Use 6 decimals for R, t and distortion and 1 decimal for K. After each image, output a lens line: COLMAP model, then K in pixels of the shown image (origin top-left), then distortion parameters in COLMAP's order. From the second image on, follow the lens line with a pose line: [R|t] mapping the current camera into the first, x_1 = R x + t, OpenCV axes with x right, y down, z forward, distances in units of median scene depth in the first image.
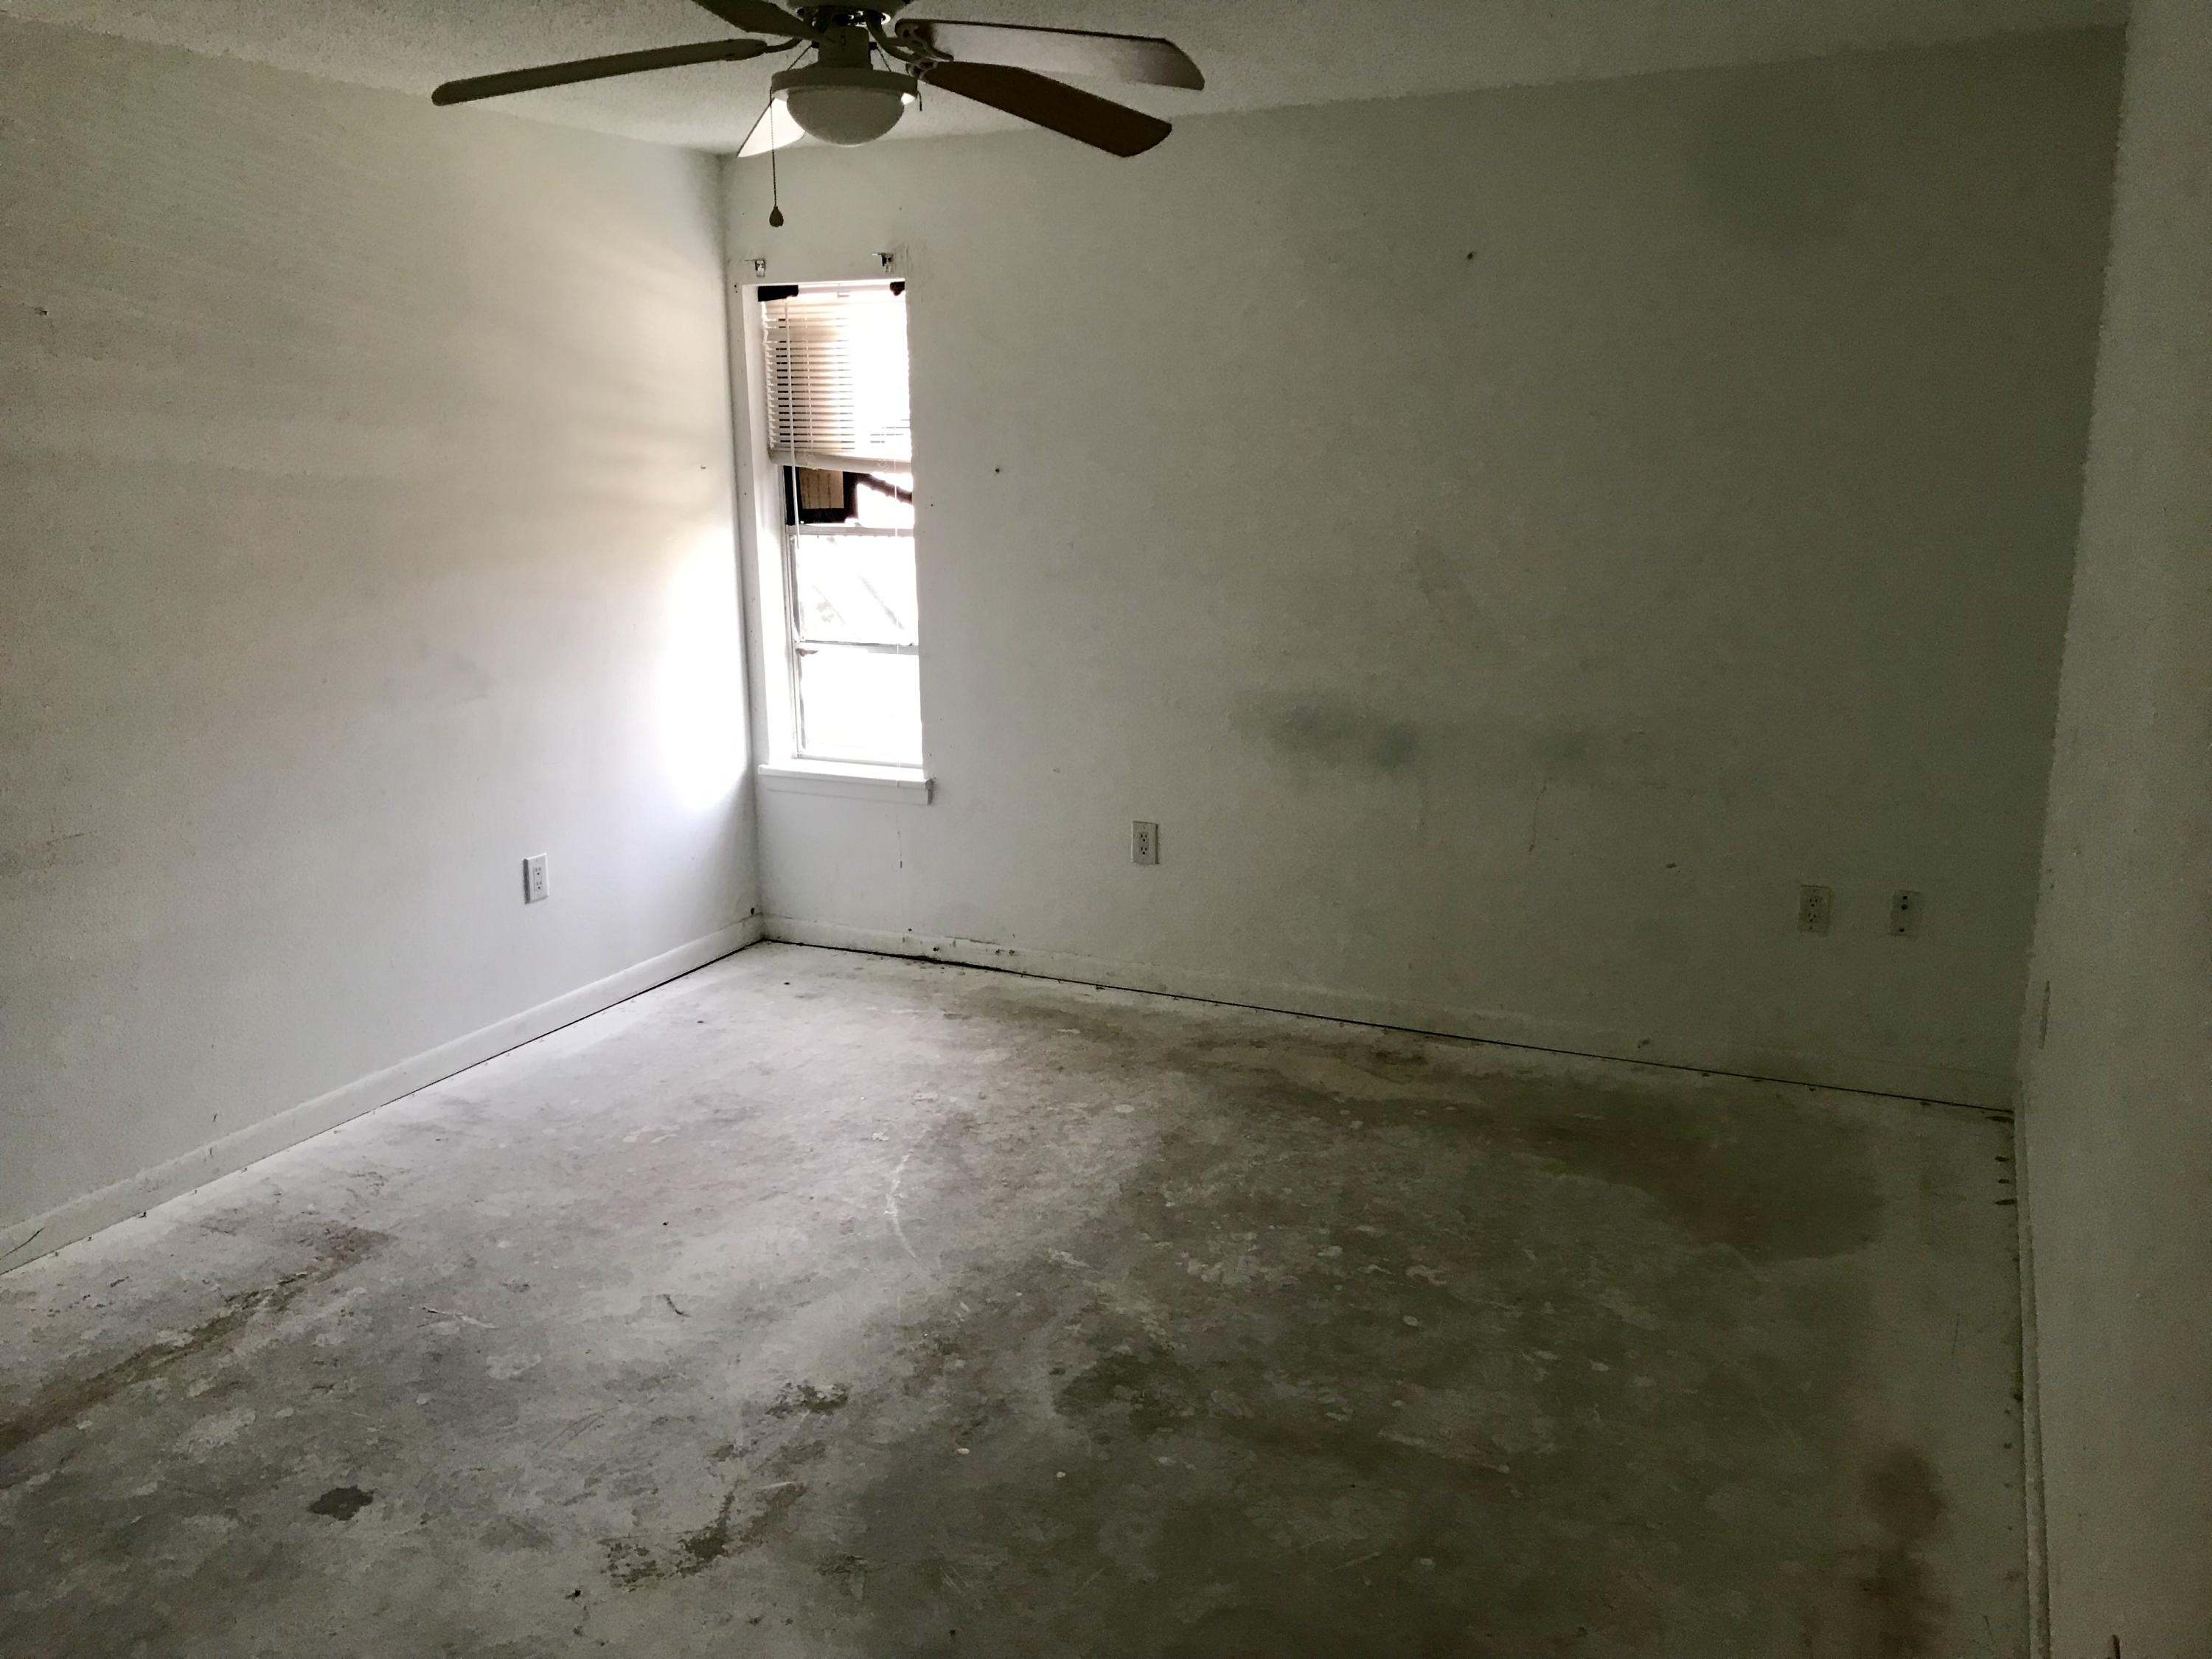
lens RADIAL K [[1809.1, 0, 1106.0], [0, 1809.1, 829.5], [0, 0, 1]] dist [-0.005558, -0.006771]
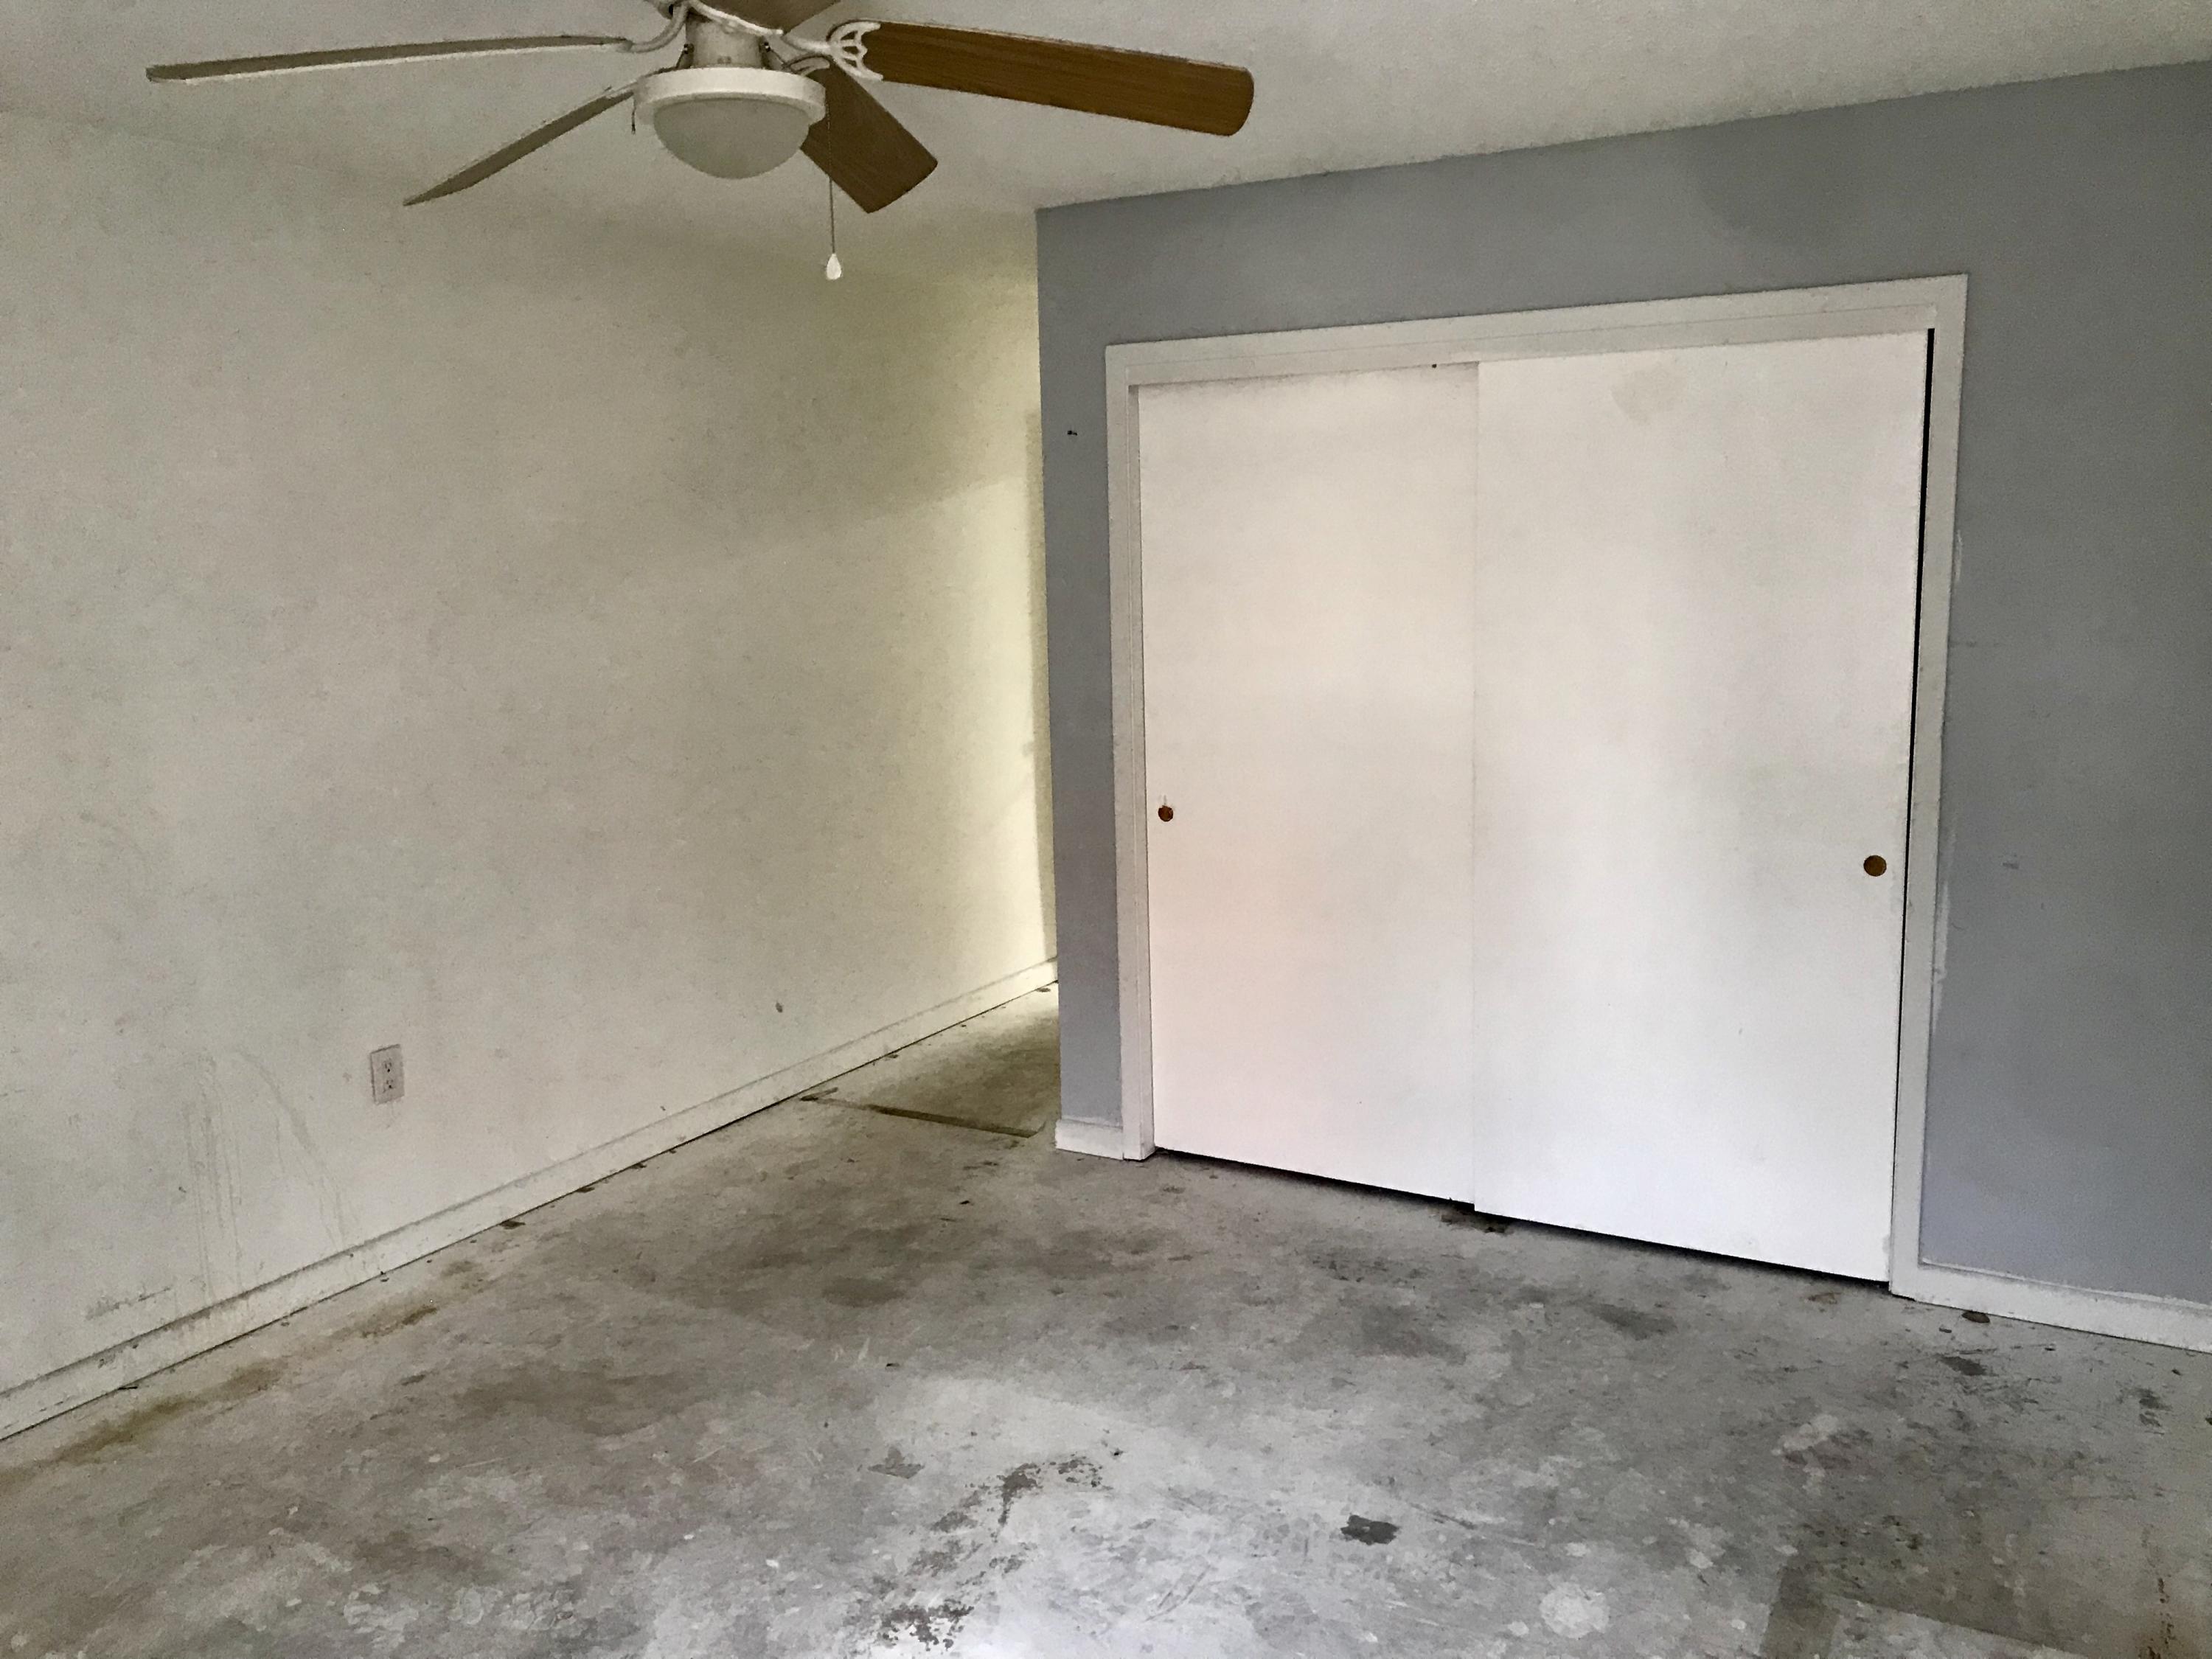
lens RADIAL K [[1809.1, 0, 1106.0], [0, 1809.1, 829.5], [0, 0, 1]] dist [-0.005558, -0.006771]
pose [[-0.996131, 0.016298, 0.086361, -0.369439], [0.047473, 0.926743, 0.372684, -0.405263], [-0.073961, 0.375341, -0.923931, 1.836497]]
